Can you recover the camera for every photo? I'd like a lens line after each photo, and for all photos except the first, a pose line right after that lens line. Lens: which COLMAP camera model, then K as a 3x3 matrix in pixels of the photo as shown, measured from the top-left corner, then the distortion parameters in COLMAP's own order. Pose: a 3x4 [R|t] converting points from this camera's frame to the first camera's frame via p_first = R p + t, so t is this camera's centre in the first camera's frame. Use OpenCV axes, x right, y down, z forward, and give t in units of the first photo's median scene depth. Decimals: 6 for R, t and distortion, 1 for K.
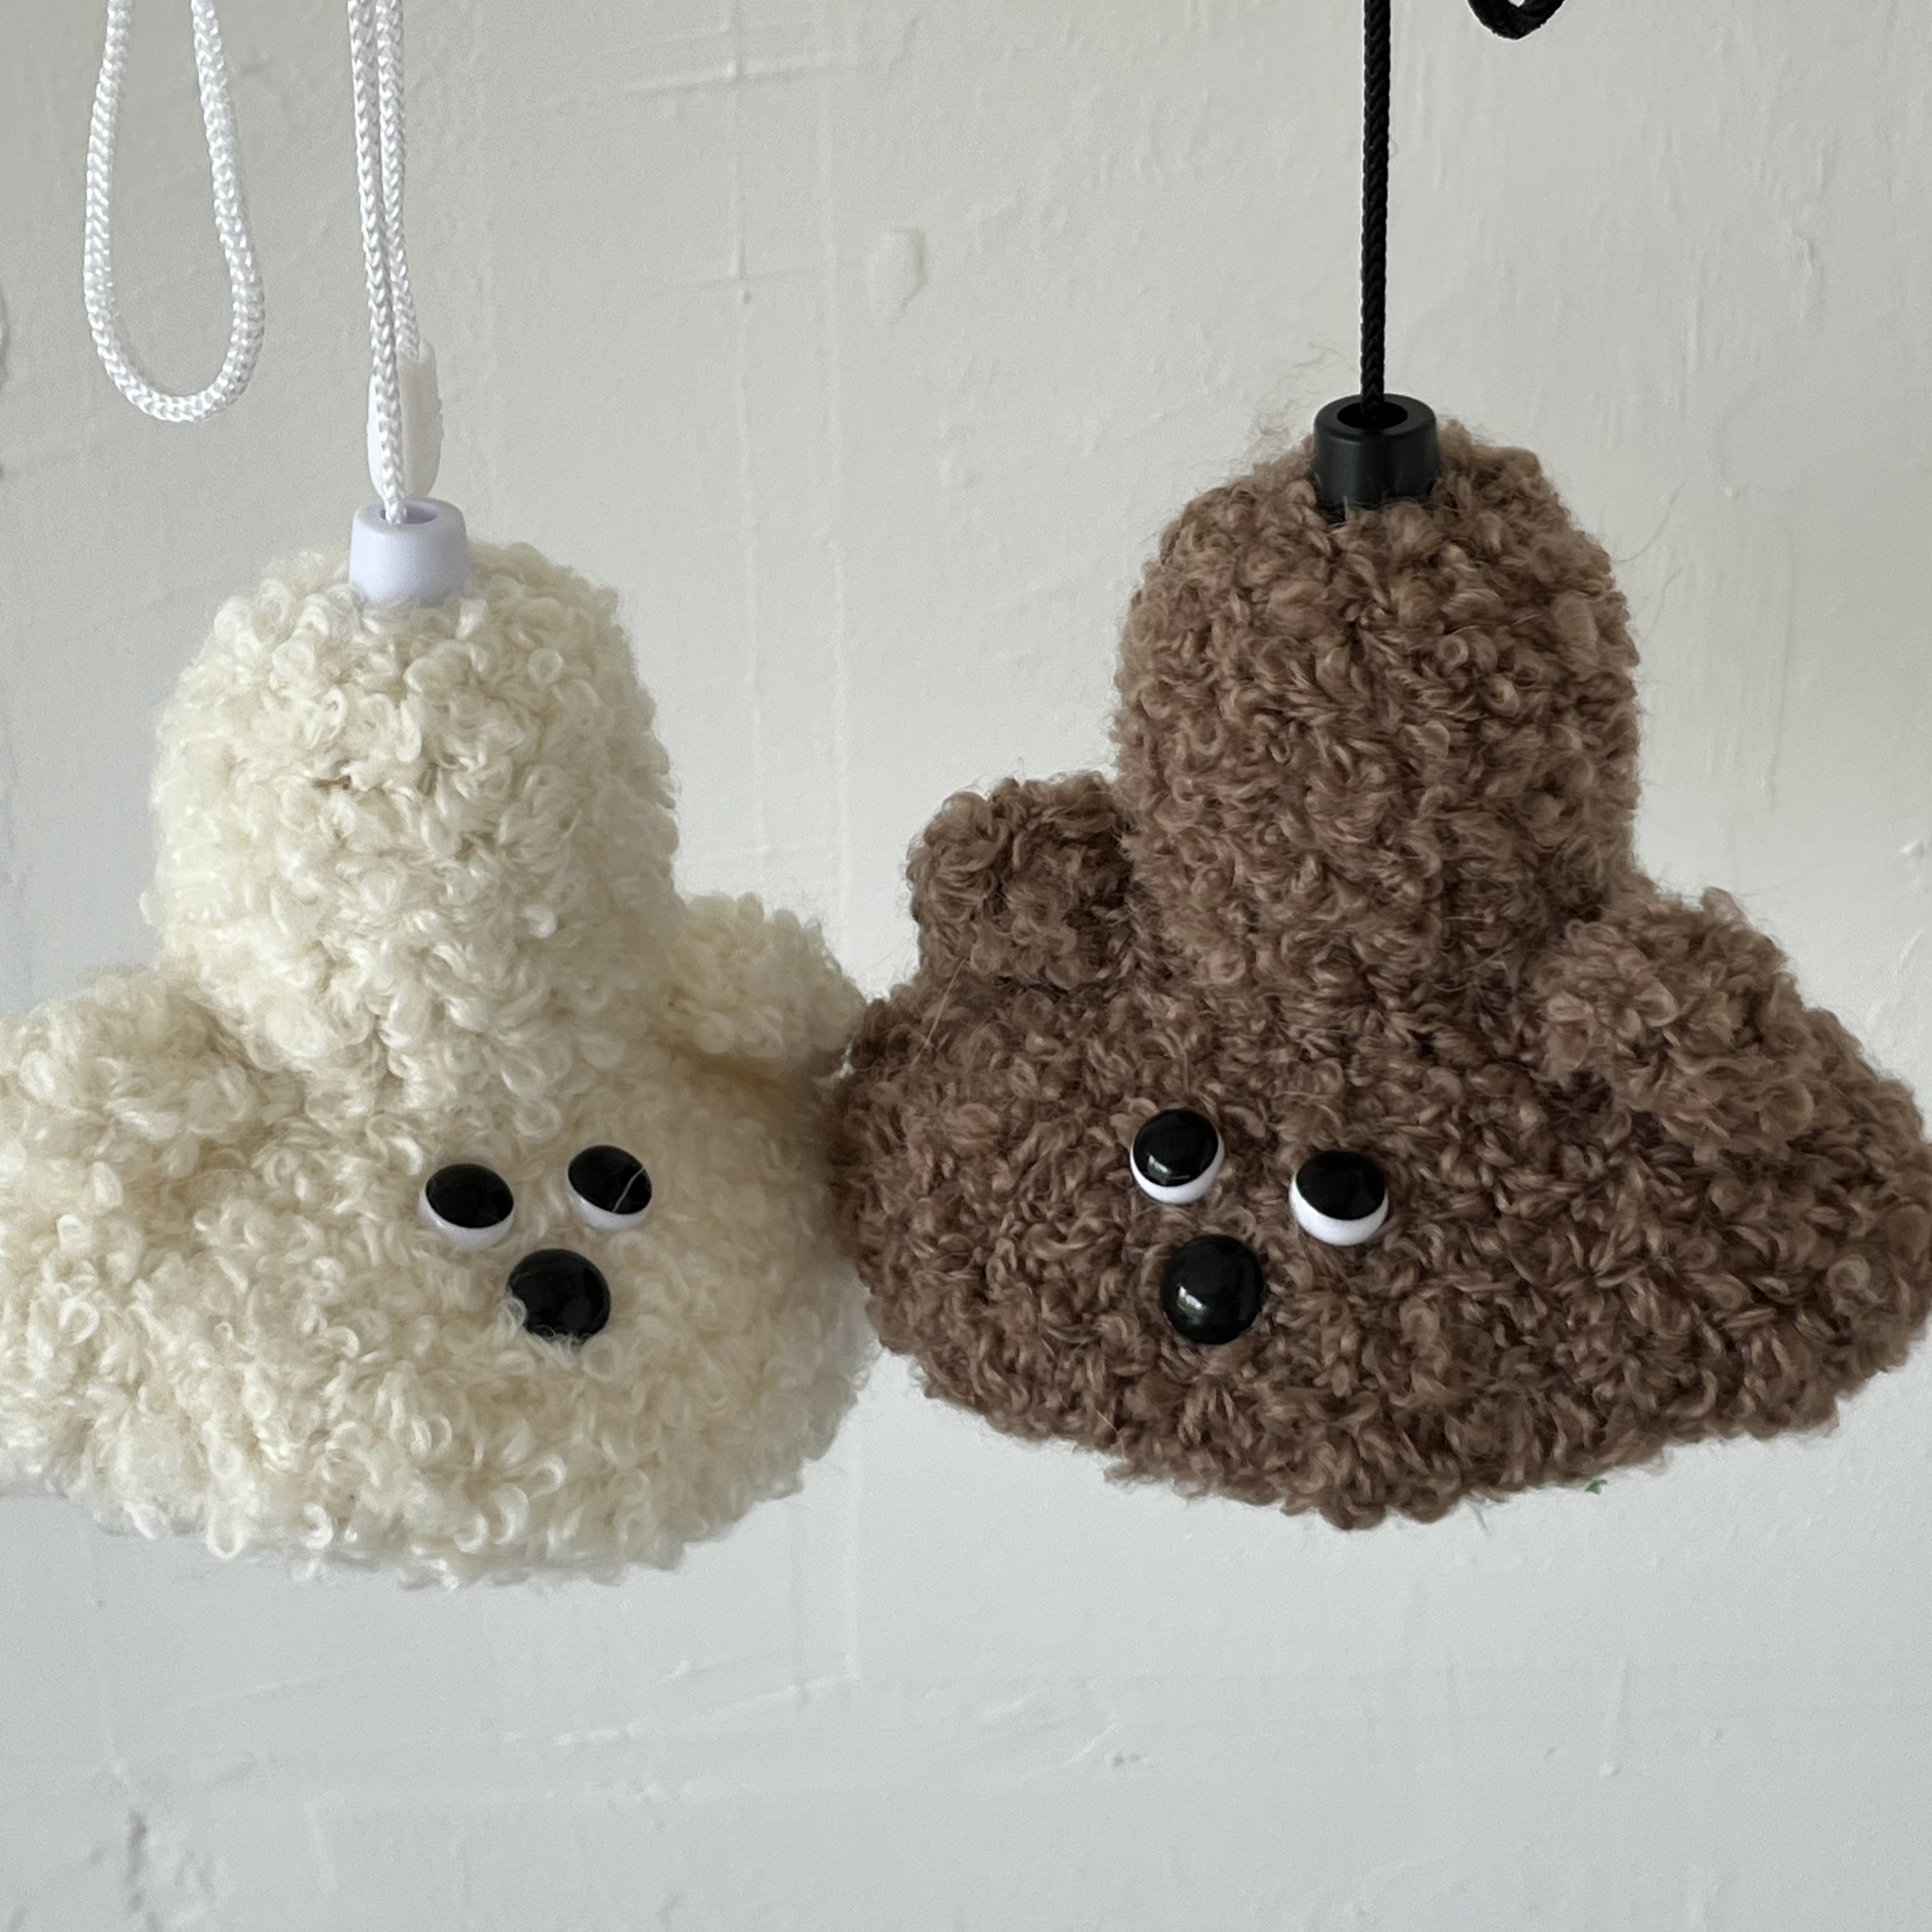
lens RADIAL K [[3743.5, 0, 932.9], [0, 3743.5, 820.8], [0, 0, 1]] dist [0.158075, -0.531746]
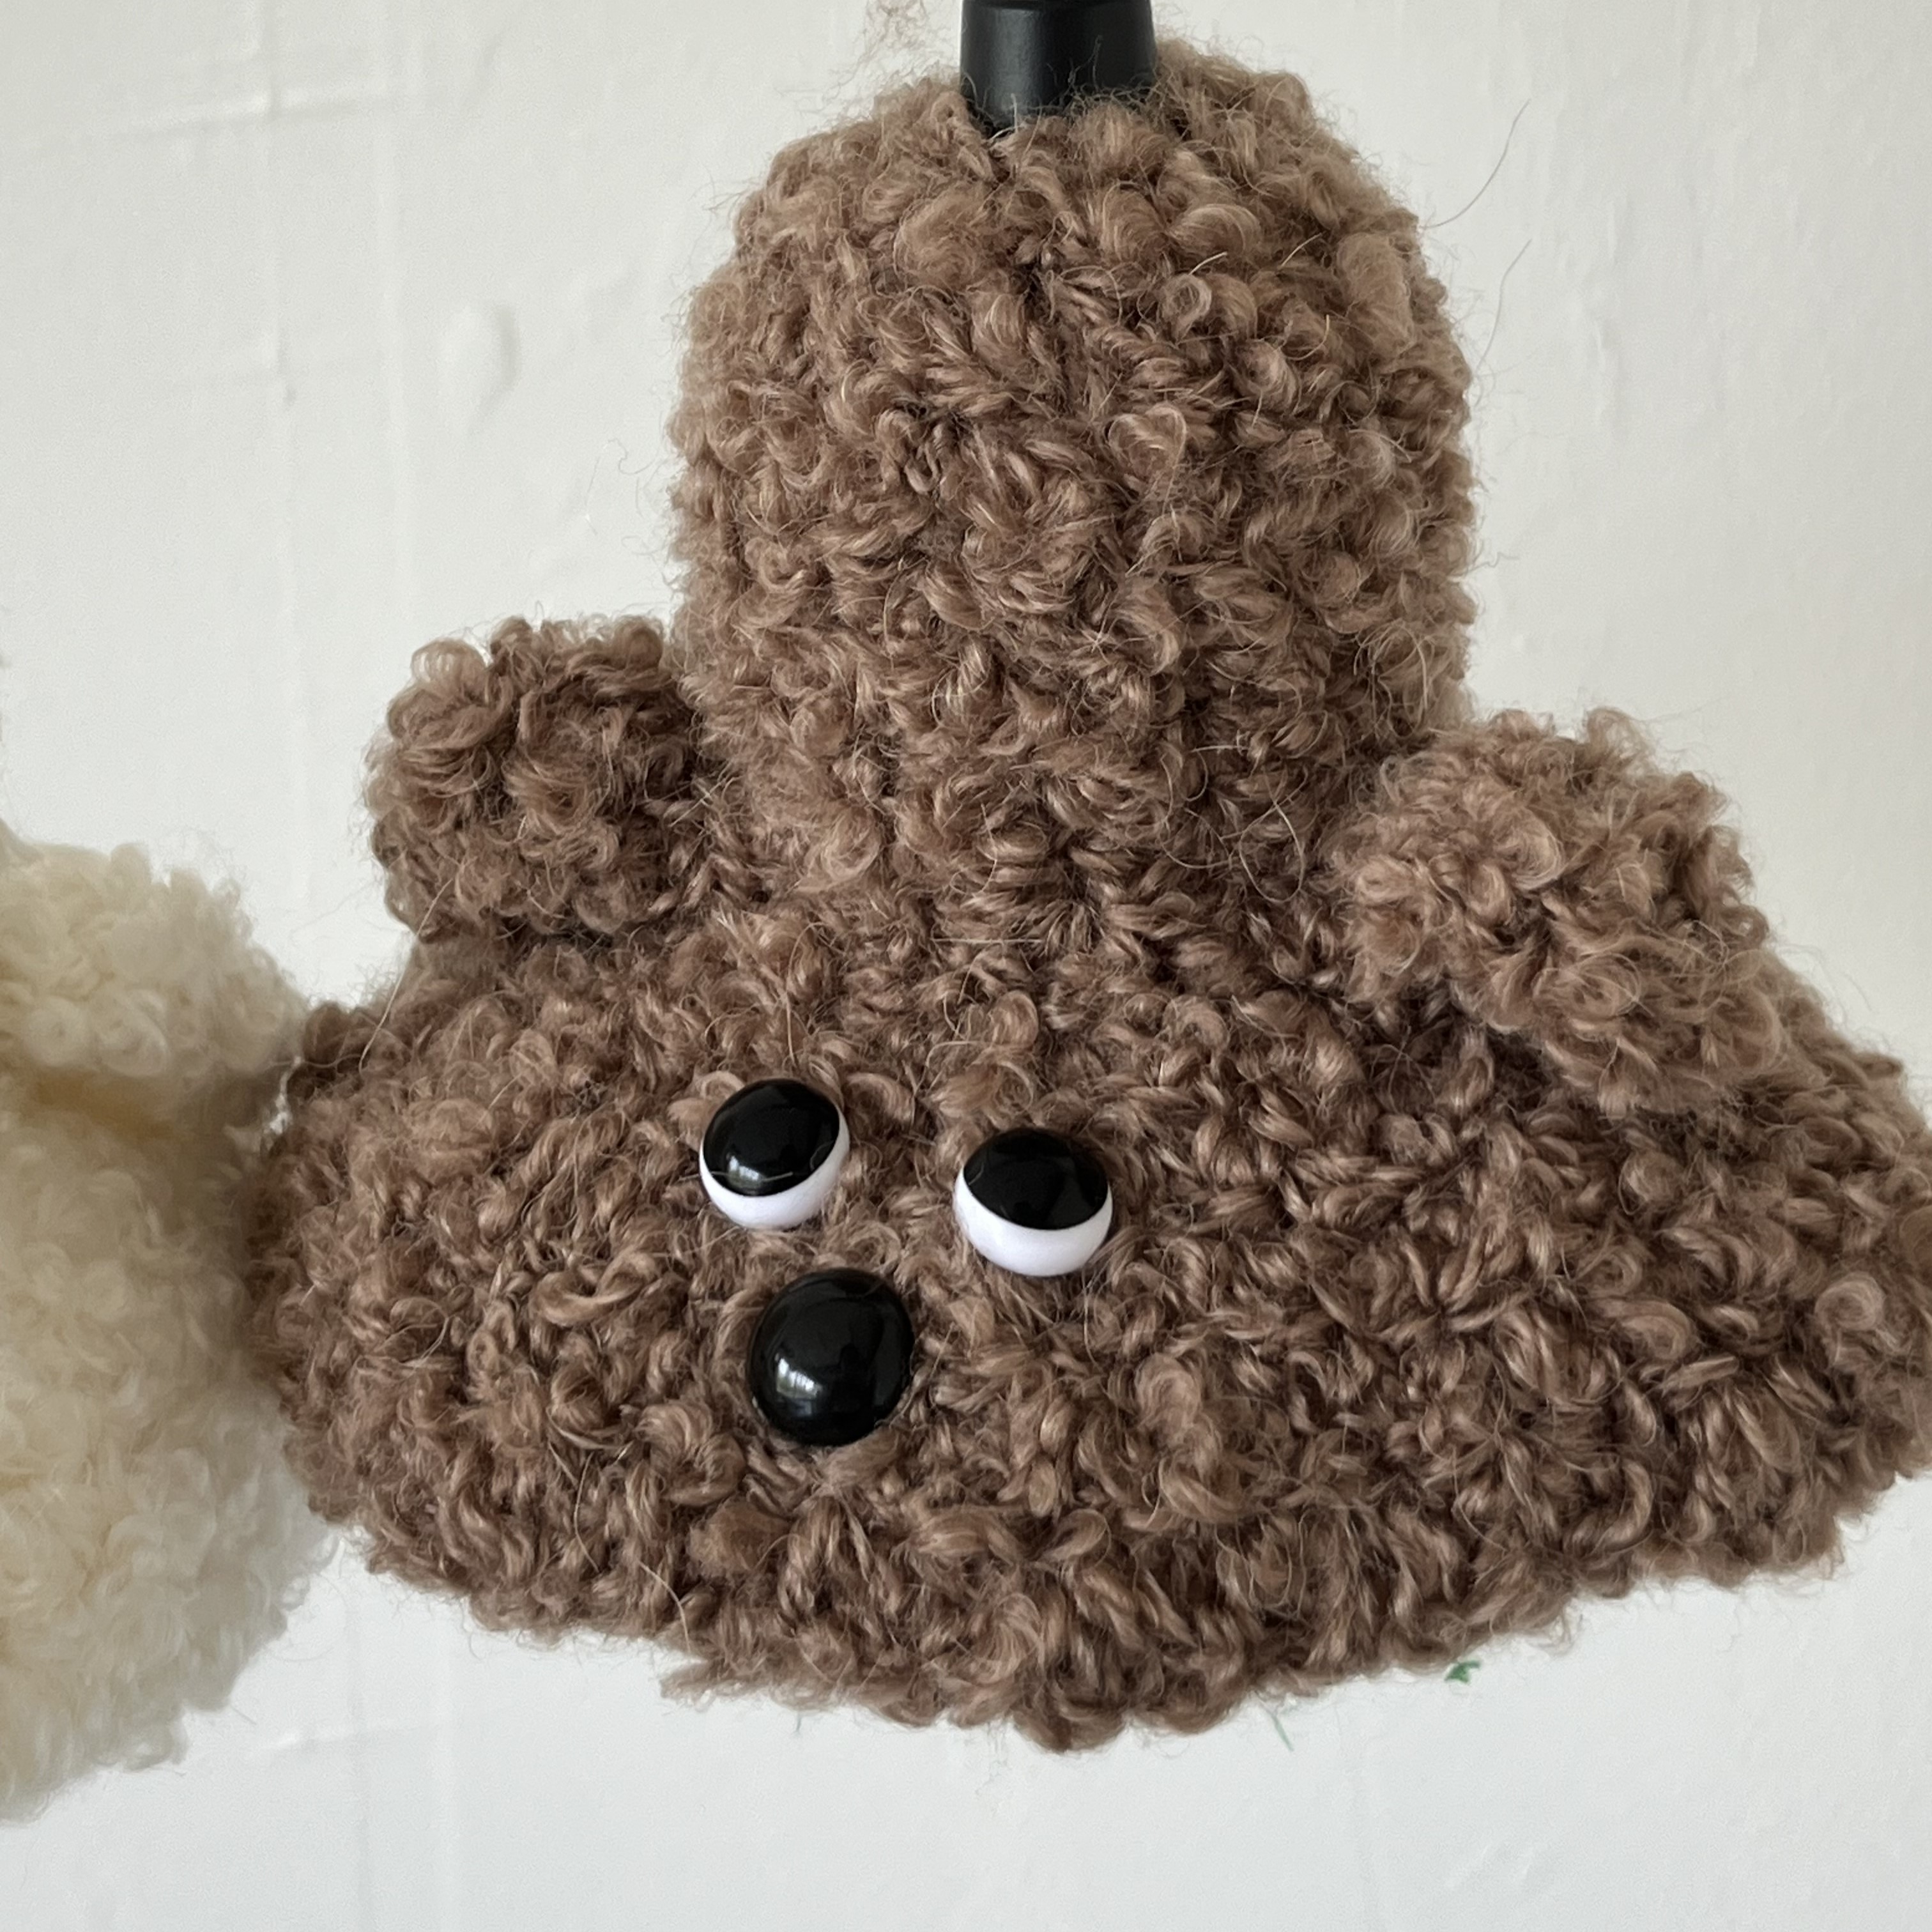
lens RADIAL K [[3743.5, 0, 932.9], [0, 3743.5, 820.8], [0, 0, 1]] dist [0.158075, -0.531746]
pose [[0.997286, -0.011541, 0.072719, 0.047306], [0.022822, 0.987452, -0.156261, 0.134214], [-0.070003, 0.157497, 0.985035, 0.382736]]
